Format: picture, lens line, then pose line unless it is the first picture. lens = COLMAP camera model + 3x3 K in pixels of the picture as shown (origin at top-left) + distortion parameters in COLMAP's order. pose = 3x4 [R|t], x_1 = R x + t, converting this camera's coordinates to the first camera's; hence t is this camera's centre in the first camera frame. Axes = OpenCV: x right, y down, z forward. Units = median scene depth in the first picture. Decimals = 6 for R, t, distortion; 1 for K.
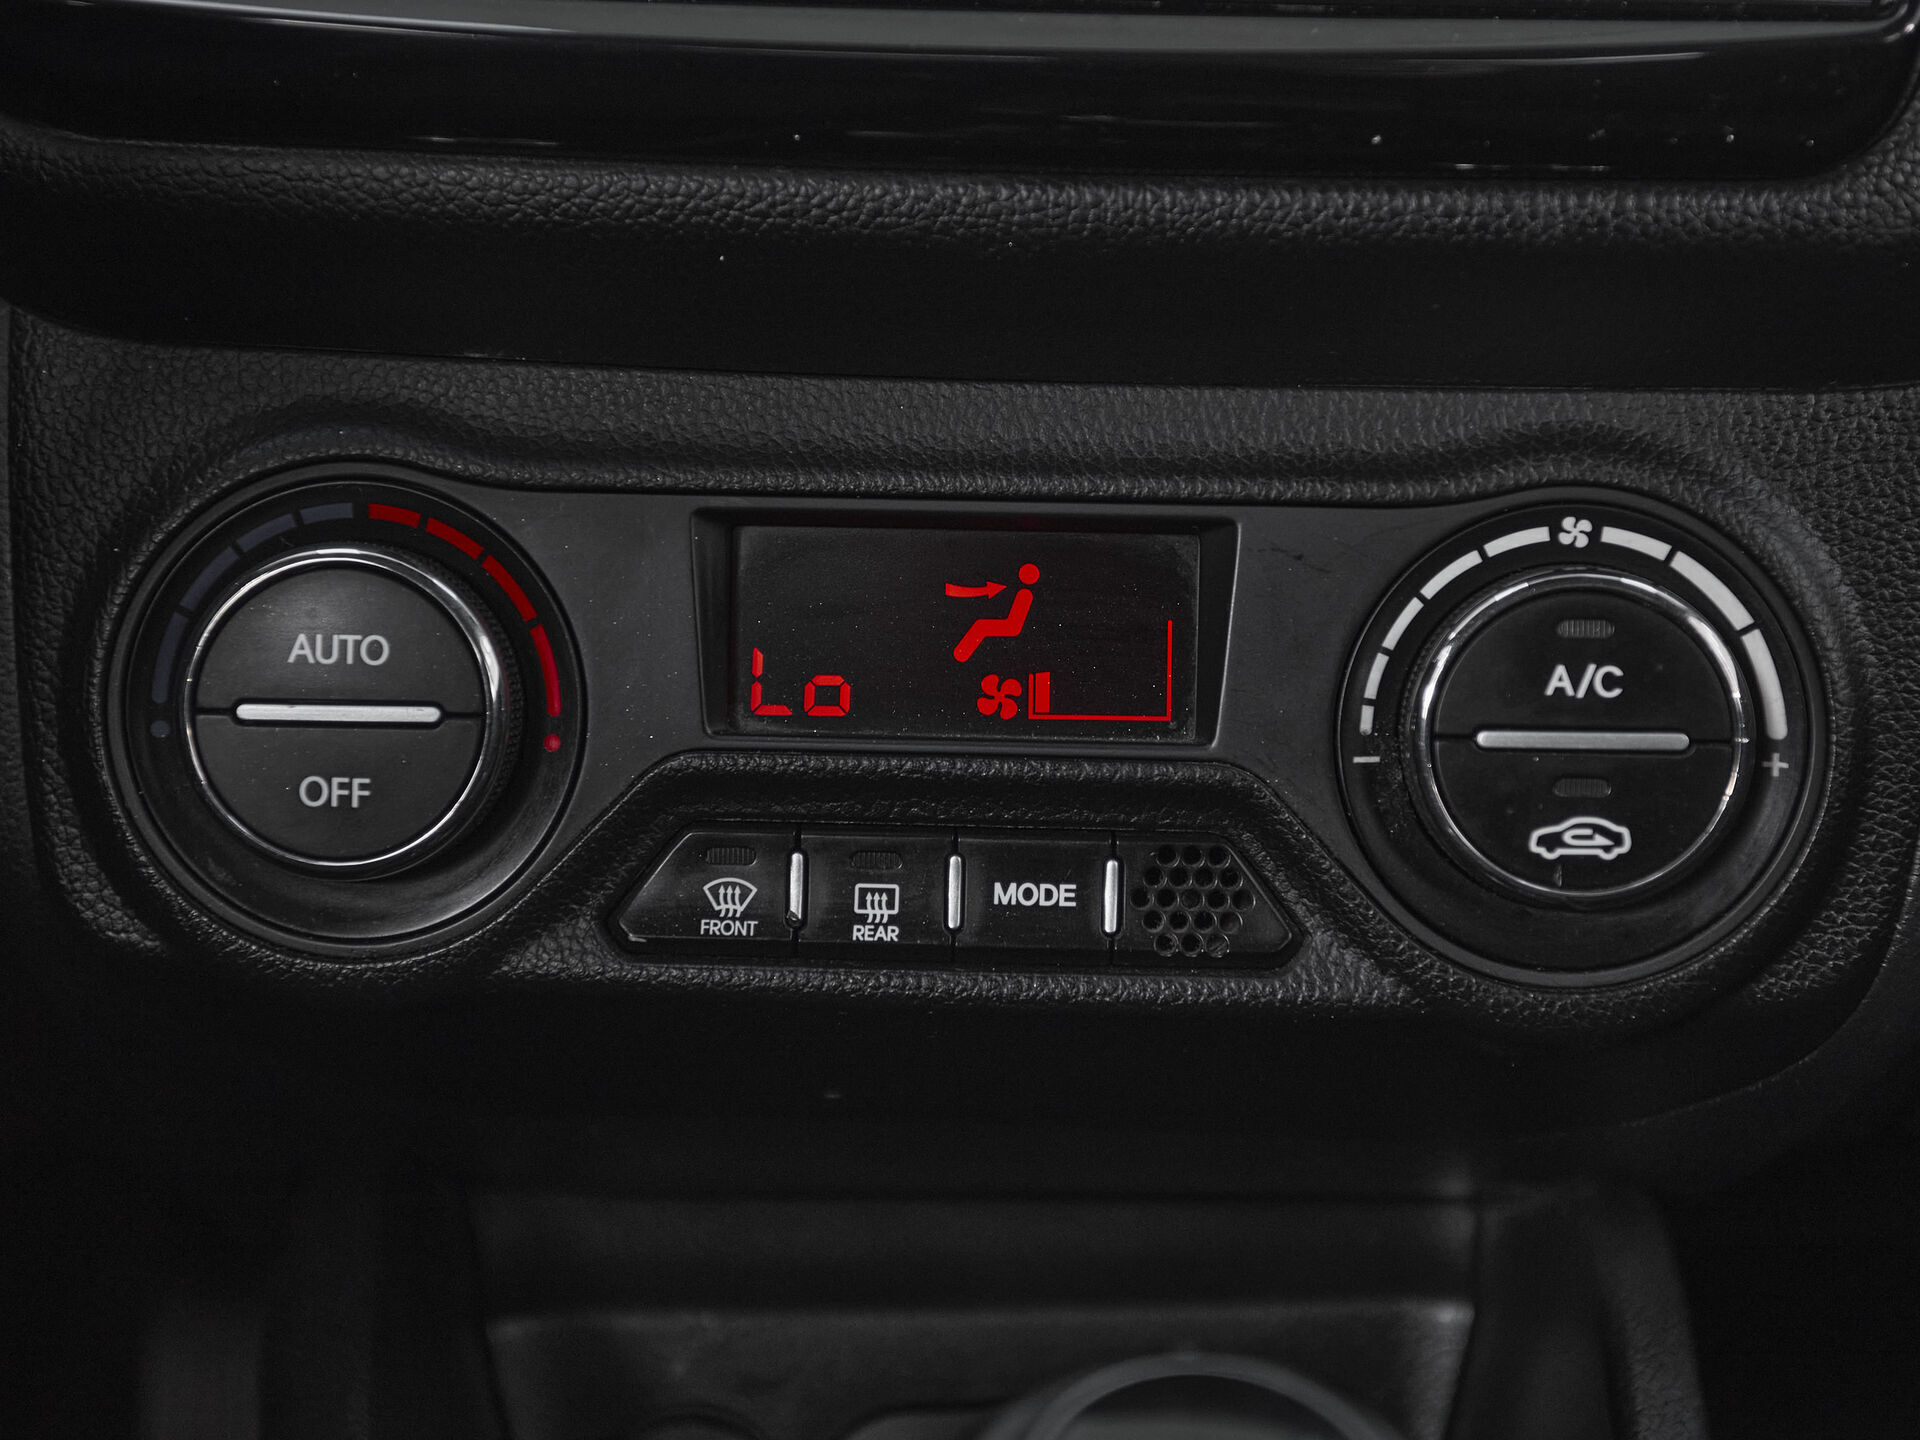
lens RADIAL K [[2990.0, 0, 960.4], [0, 2990.0, 607.7], [0, 0, 1]] dist [0.030707, -0.030403]
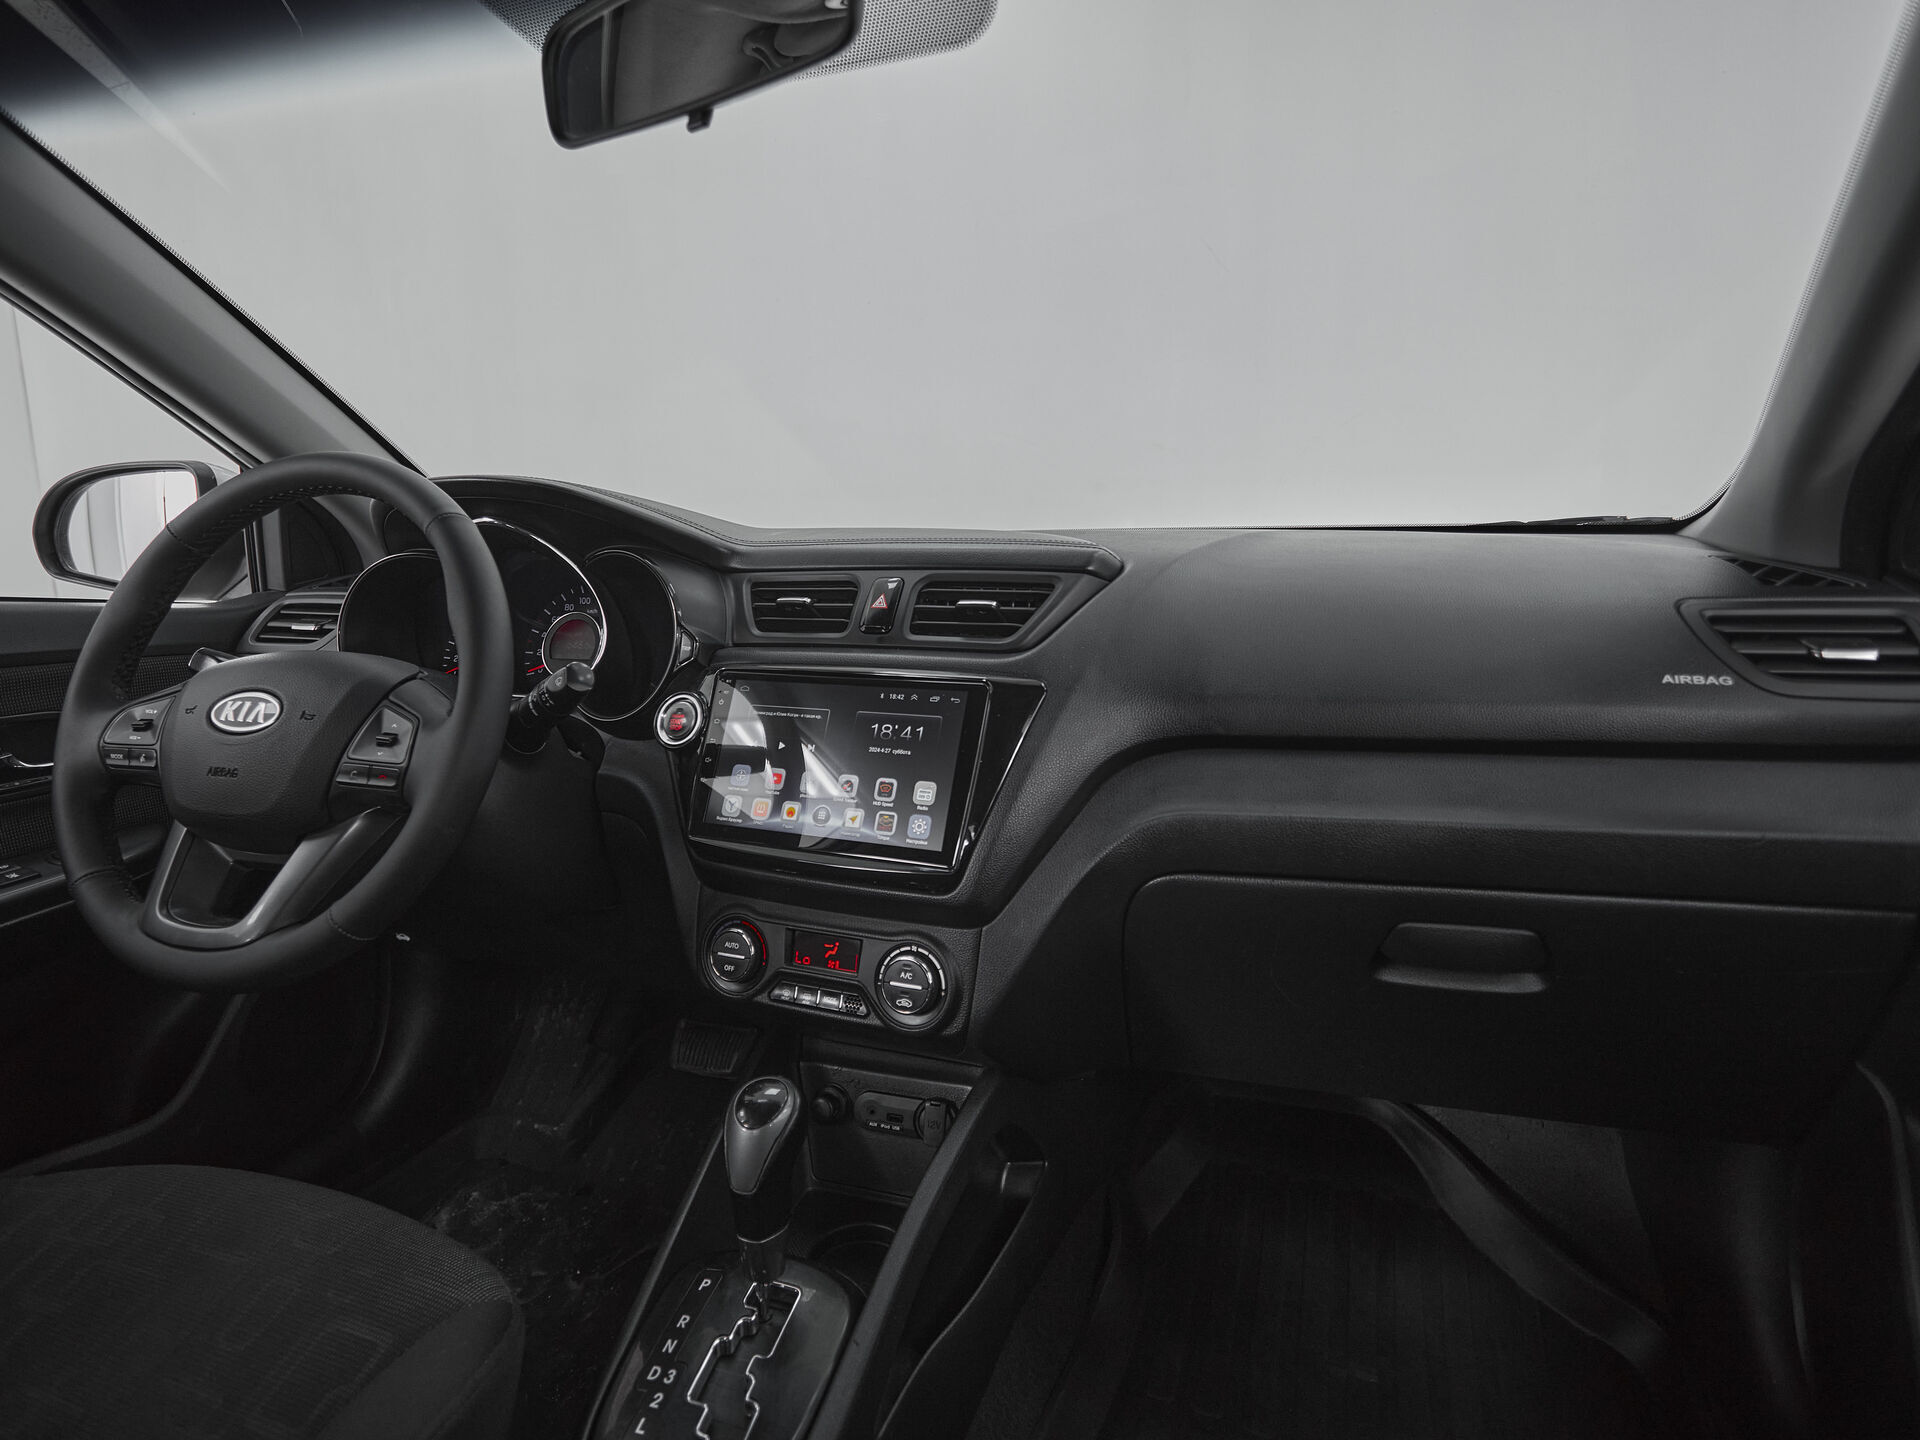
lens RADIAL K [[993.2, 0, 960.0], [0, 993.2, 720.0], [0, 0, 1]] dist [-0.003041, -0.000463]
pose [[0.930585, 0.030384, -0.364812, 0.972259], [-0.073025, 0.991928, -0.103660, -0.270691], [0.358718, 0.123105, 0.925293, -0.809008]]
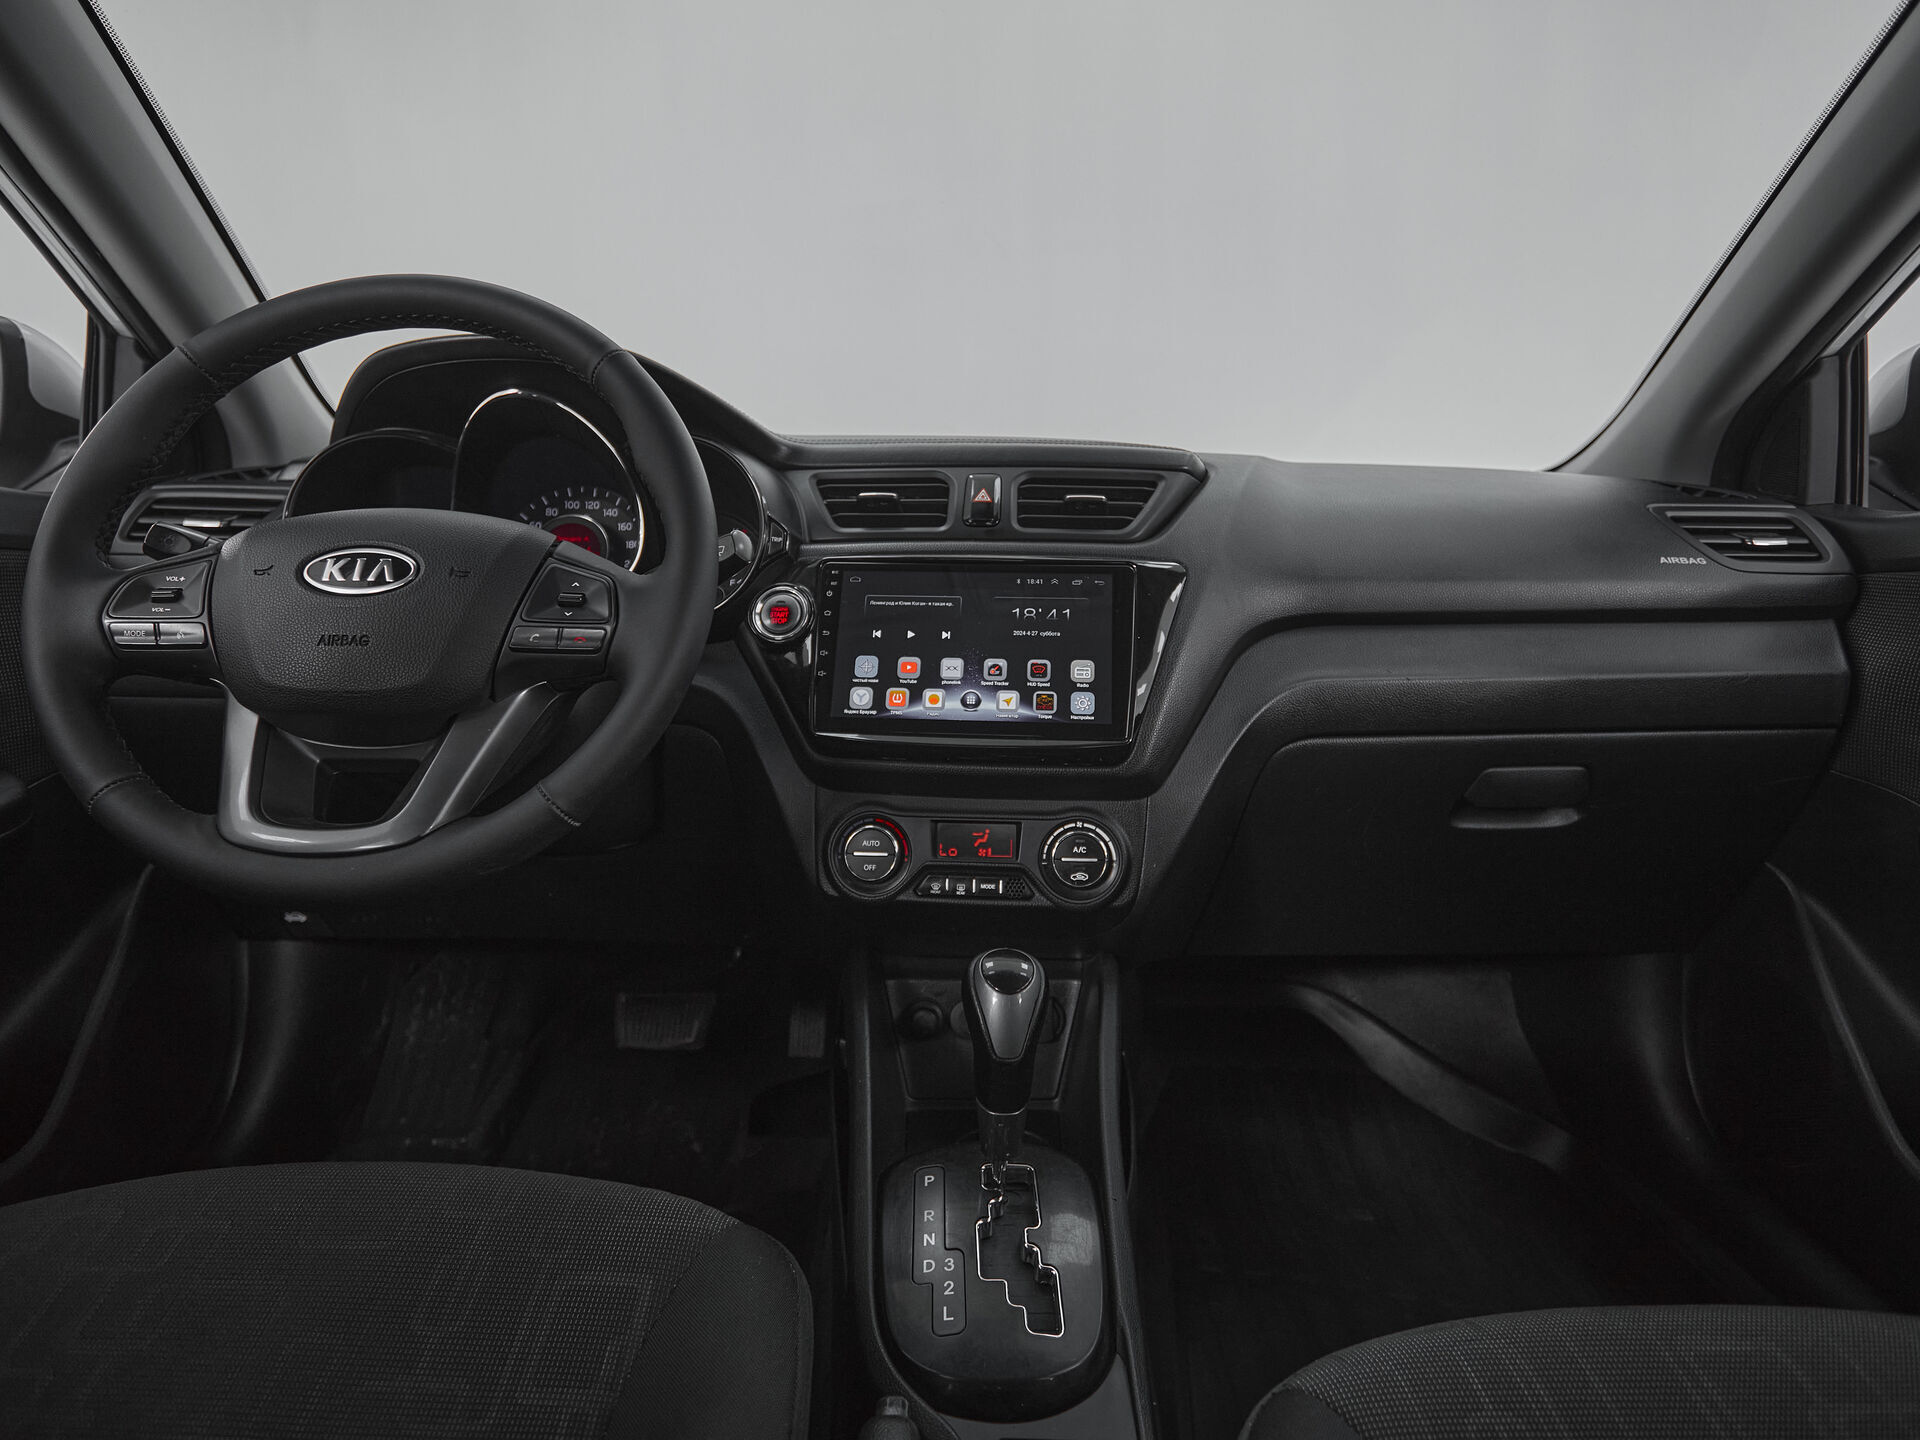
lens RADIAL K [[1020.5, 0, 937.7], [0, 1020.5, 702.2], [0, 0, 1]] dist [-0.006040, 0.000067]
pose [[0.998305, -0.000901, -0.058192, 0.042963], [-0.007900, 0.988530, -0.150818, 0.041573], [0.057661, 0.151022, 0.986847, -1.028772]]
